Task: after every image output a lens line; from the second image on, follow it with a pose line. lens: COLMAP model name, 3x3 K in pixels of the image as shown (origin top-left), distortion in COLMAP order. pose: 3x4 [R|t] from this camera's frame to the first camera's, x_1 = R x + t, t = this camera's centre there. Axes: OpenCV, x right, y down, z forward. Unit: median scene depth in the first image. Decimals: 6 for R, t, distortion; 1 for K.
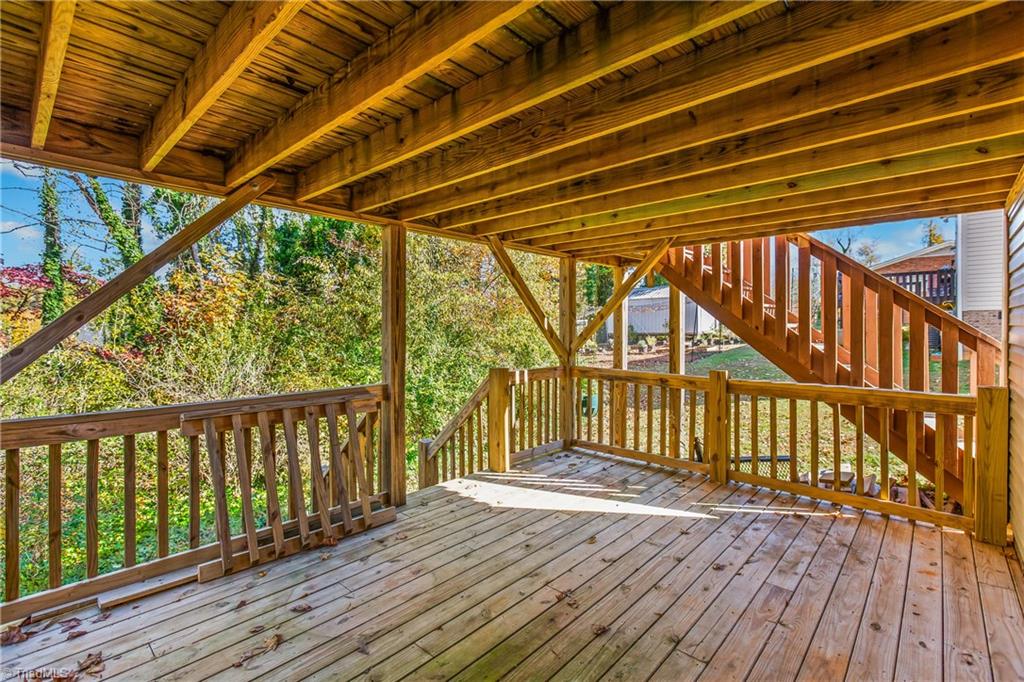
lens RADIAL K [[467.2, 0, 516.1], [0, 467.2, 334.7], [0, 0, 1]] dist [-0.002457, 0.000008]
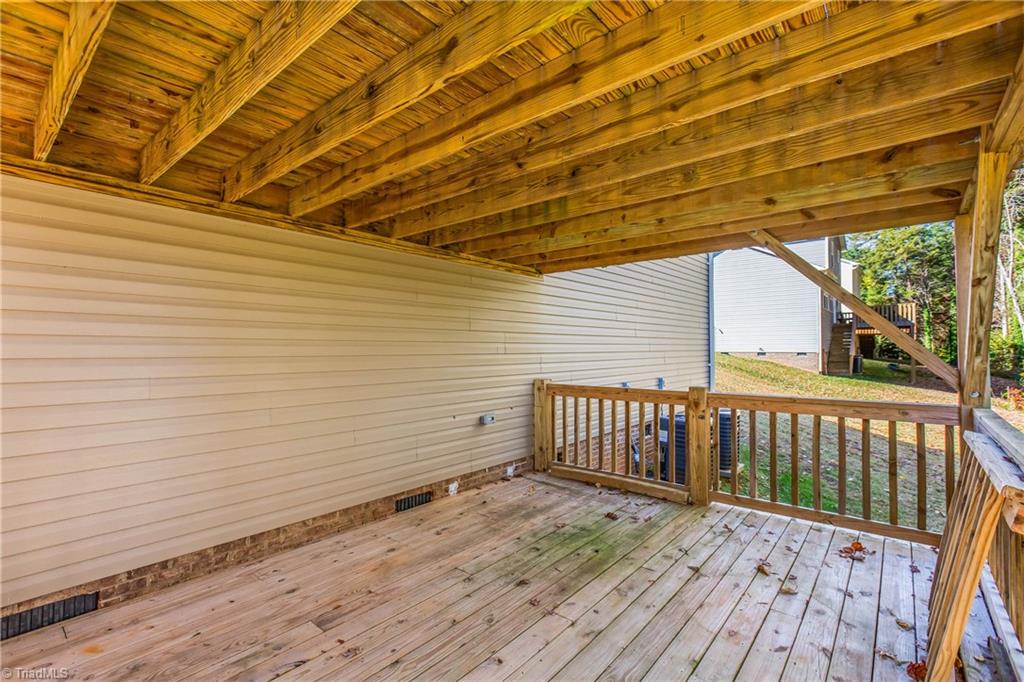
lens RADIAL K [[467.2, 0, 513.5], [0, 467.2, 338.4], [0, 0, 1]] dist [-0.002457, 0.000008]
pose [[-0.999112, -0.001713, -0.042098, 0.227641], [-0.001205, 0.999926, -0.012074, -0.003992], [0.042116, -0.012012, -0.999041, 1.959328]]
